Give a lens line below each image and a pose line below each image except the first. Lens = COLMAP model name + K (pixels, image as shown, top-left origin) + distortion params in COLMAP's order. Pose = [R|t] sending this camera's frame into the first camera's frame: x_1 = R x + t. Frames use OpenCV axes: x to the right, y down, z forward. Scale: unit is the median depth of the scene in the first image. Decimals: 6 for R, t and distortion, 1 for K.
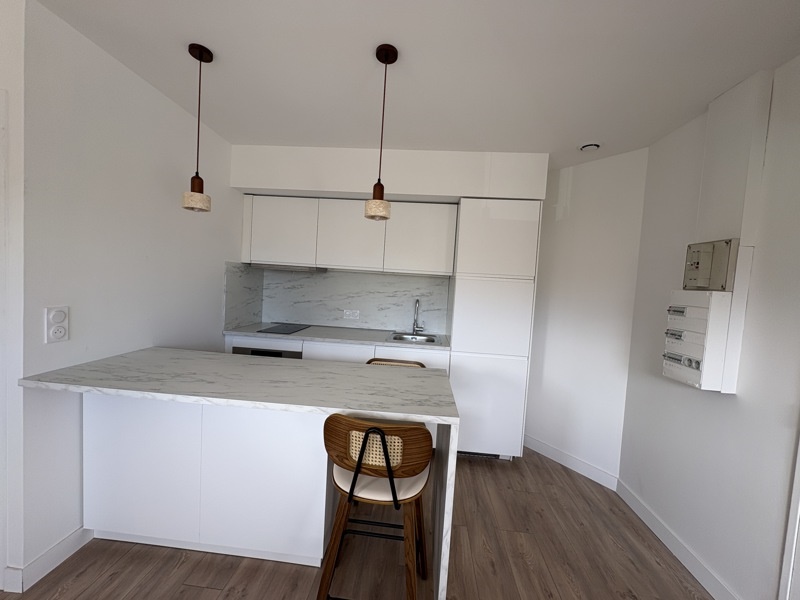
lens RADIAL K [[323.6, 0, 400.0], [0, 323.6, 300.0], [0, 0, 1]] dist [0.000848, 0.000067]
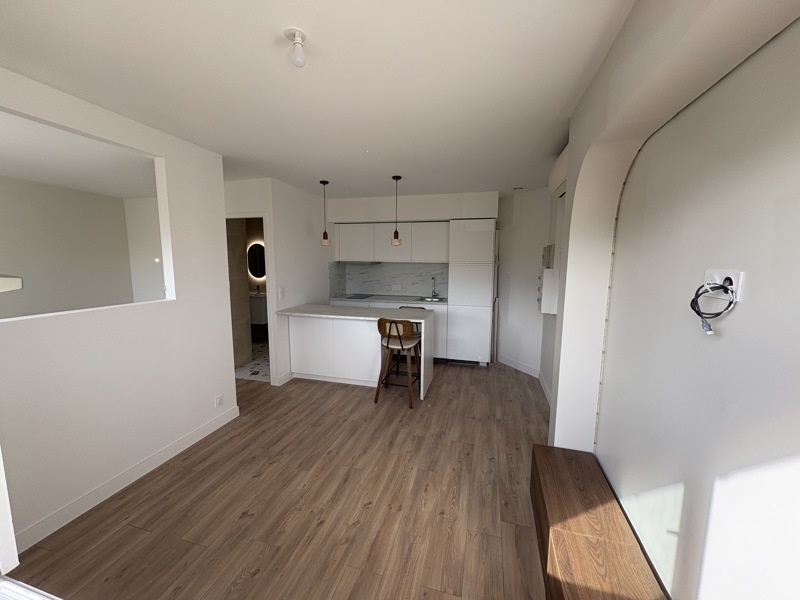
lens RADIAL K [[323.6, 0, 400.0], [0, 323.6, 300.0], [0, 0, 1]] dist [0.000848, 0.000067]
pose [[0.980074, -0.029760, -0.196391, 0.261516], [0.043103, 0.997017, 0.064021, 0.001705], [0.193900, -0.071210, 0.978433, -0.865121]]
